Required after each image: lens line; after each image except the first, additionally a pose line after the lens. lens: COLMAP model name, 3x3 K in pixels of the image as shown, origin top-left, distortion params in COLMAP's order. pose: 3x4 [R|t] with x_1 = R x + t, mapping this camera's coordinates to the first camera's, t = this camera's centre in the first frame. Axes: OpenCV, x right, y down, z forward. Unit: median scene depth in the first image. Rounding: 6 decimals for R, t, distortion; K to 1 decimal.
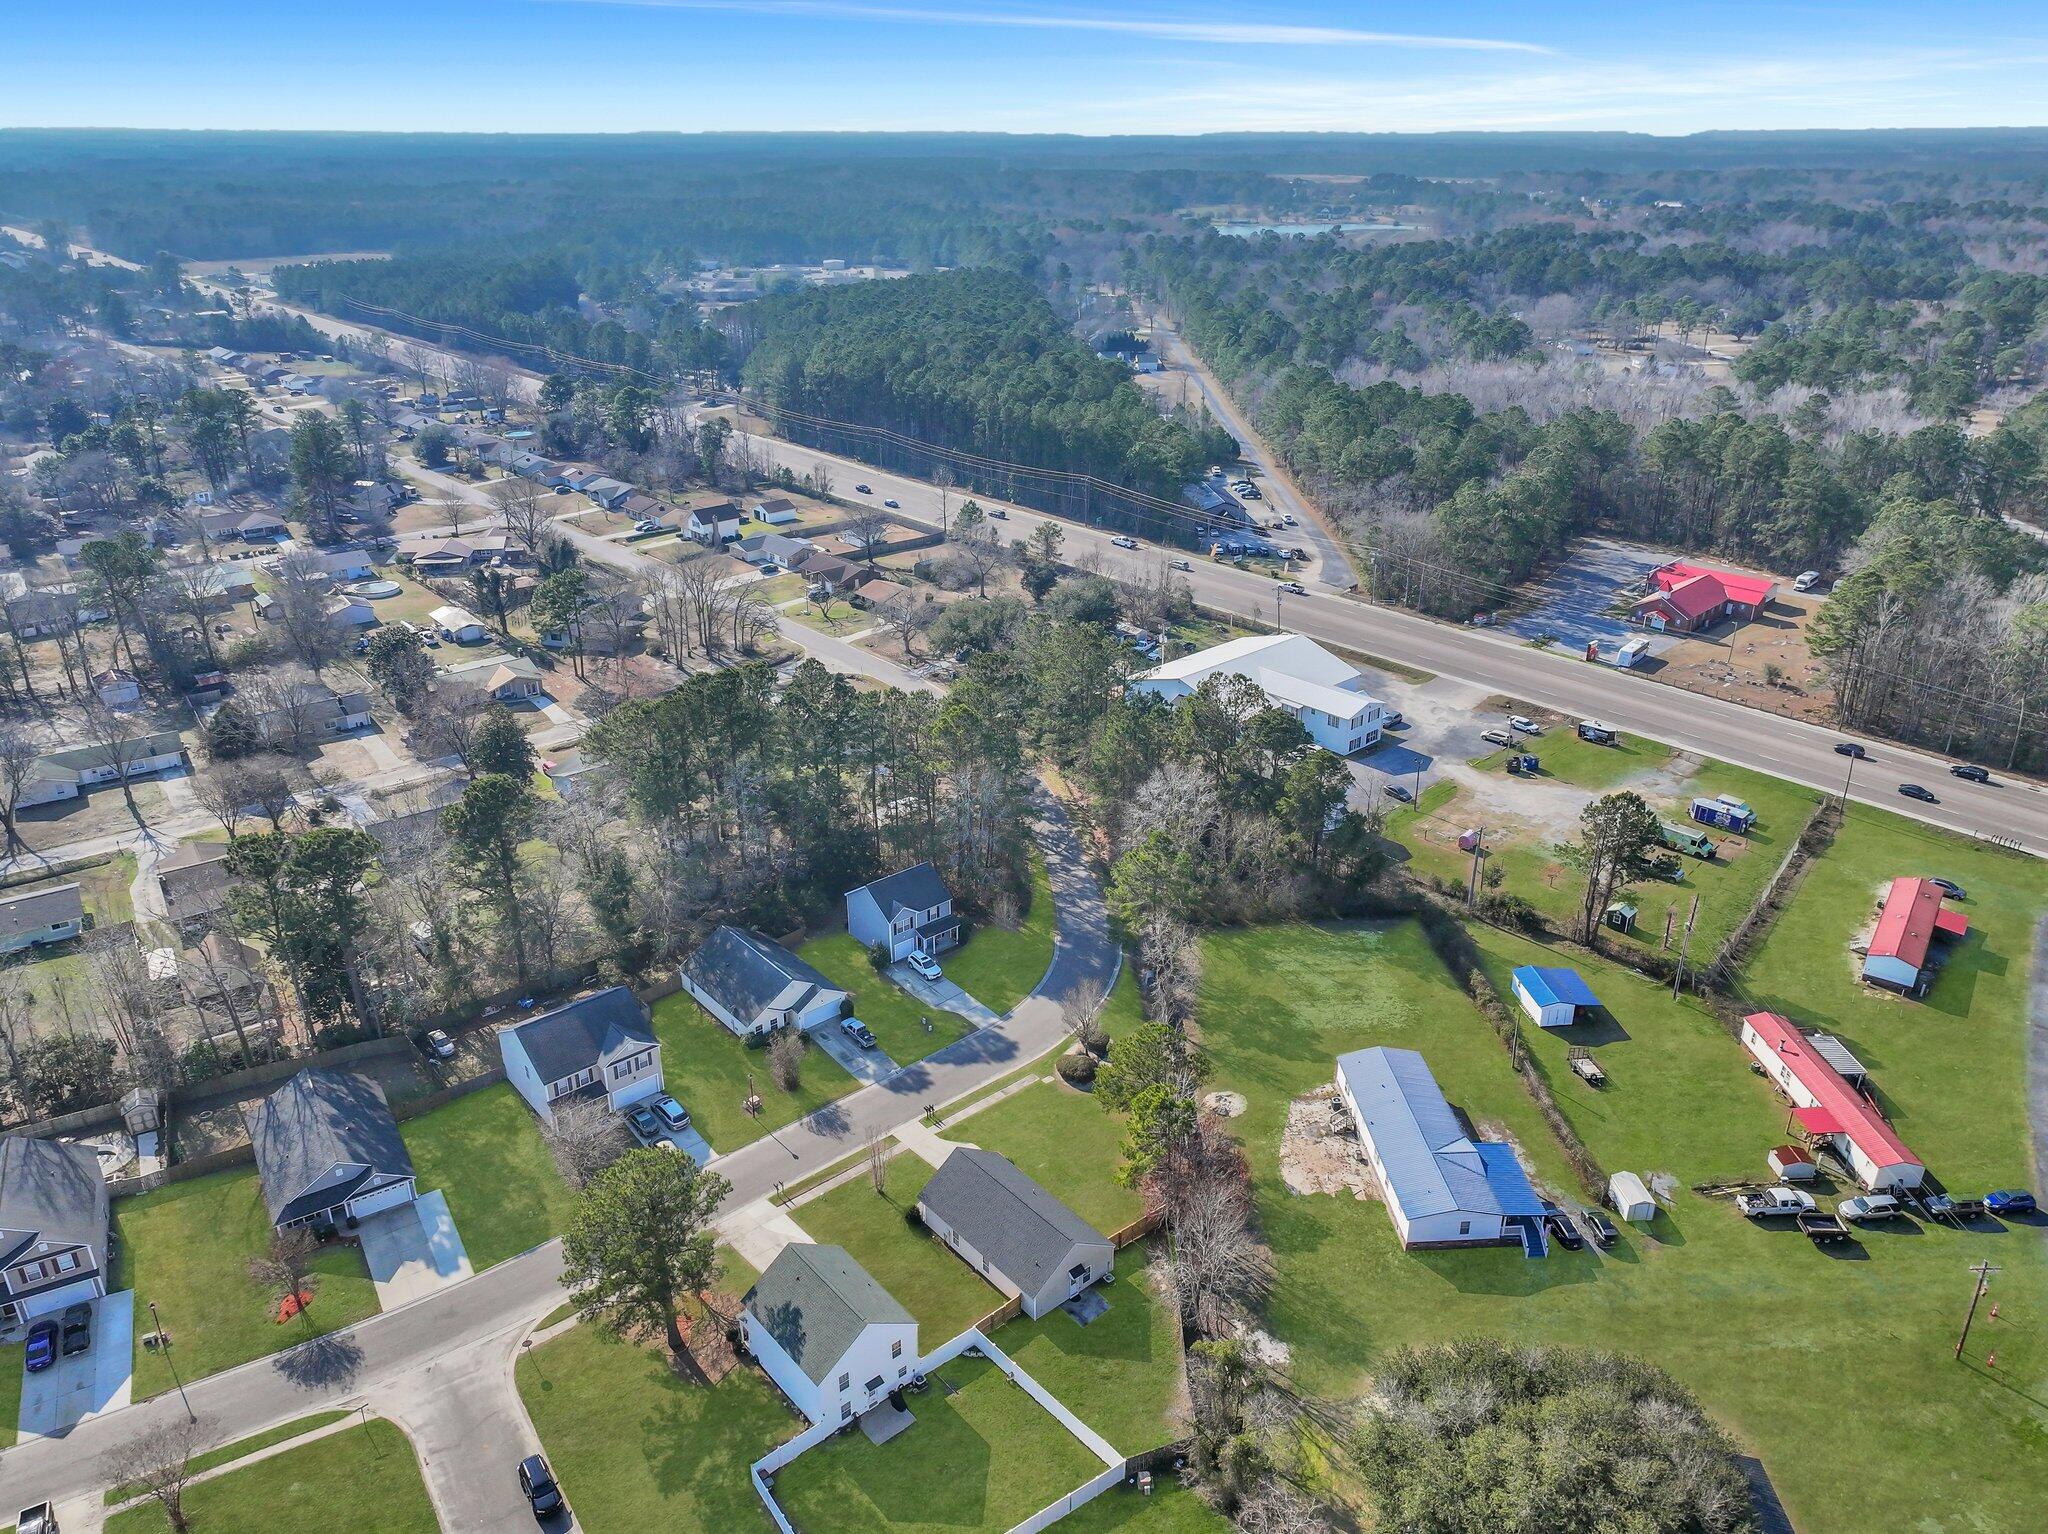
lens RADIAL K [[1431.3, 0, 1021.9], [0, 1431.3, 776.2], [0, 0, 1]] dist [0.001510, 0.011000]
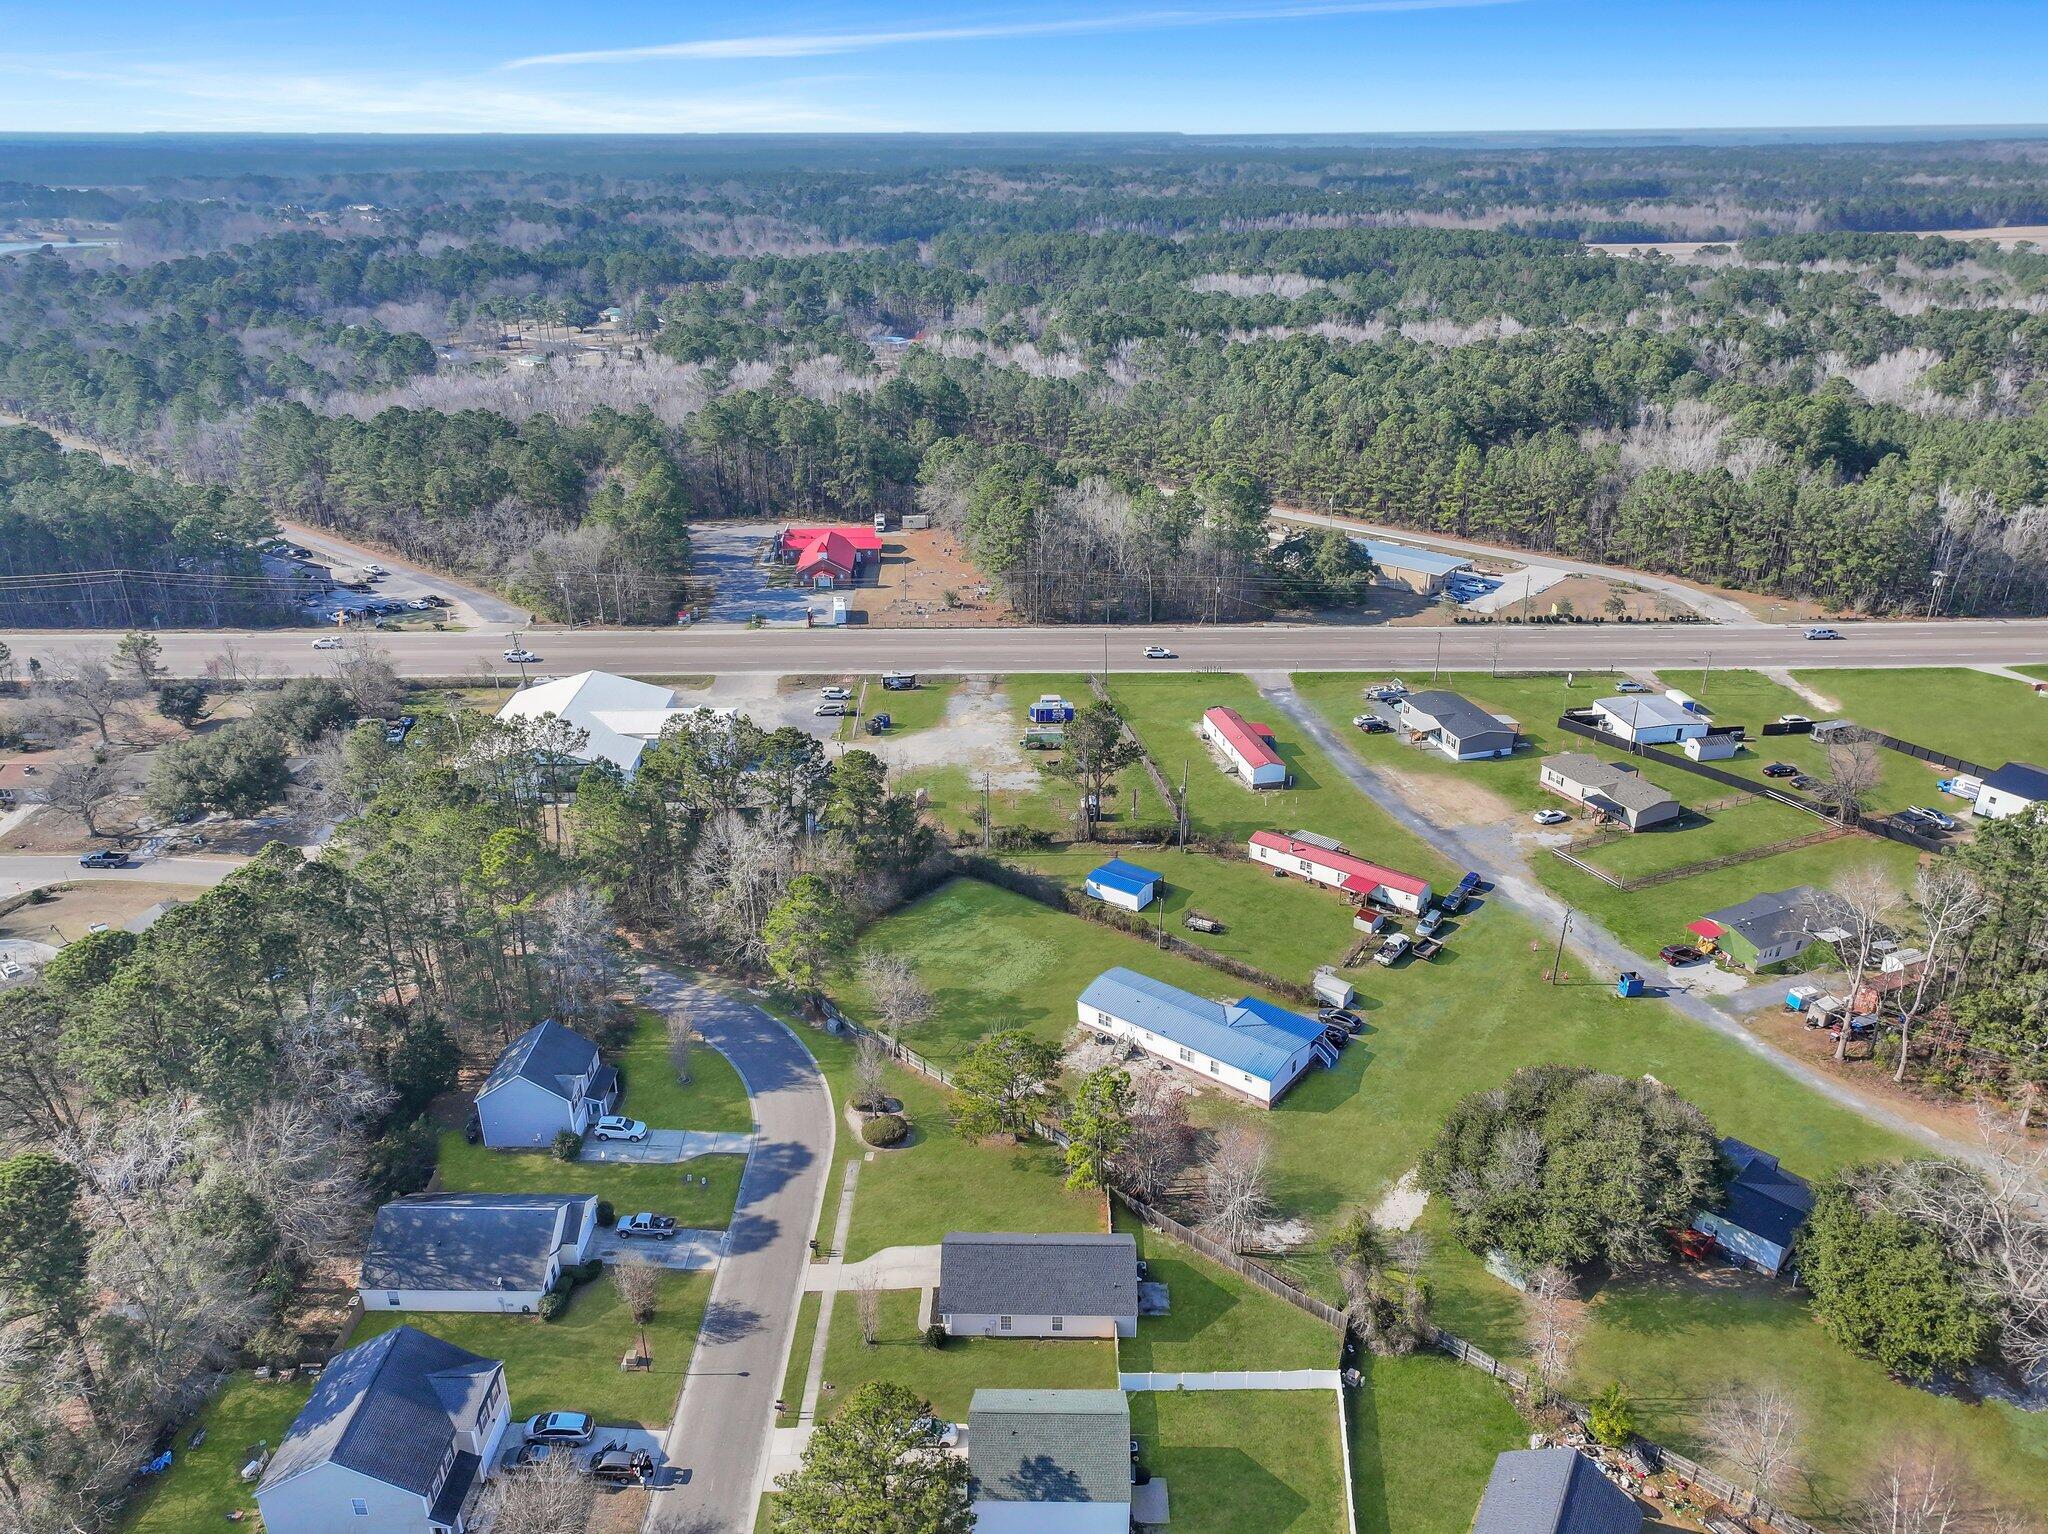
lens RADIAL K [[1431.3, 0, 1034.8], [0, 1431.3, 771.4], [0, 0, 1]] dist [0.001510, 0.011000]
pose [[0.660678, -0.308621, 0.684294, -0.454214], [0.312132, 0.941980, 0.123479, -0.101334], [-0.682700, 0.132010, 0.718675, 0.217728]]
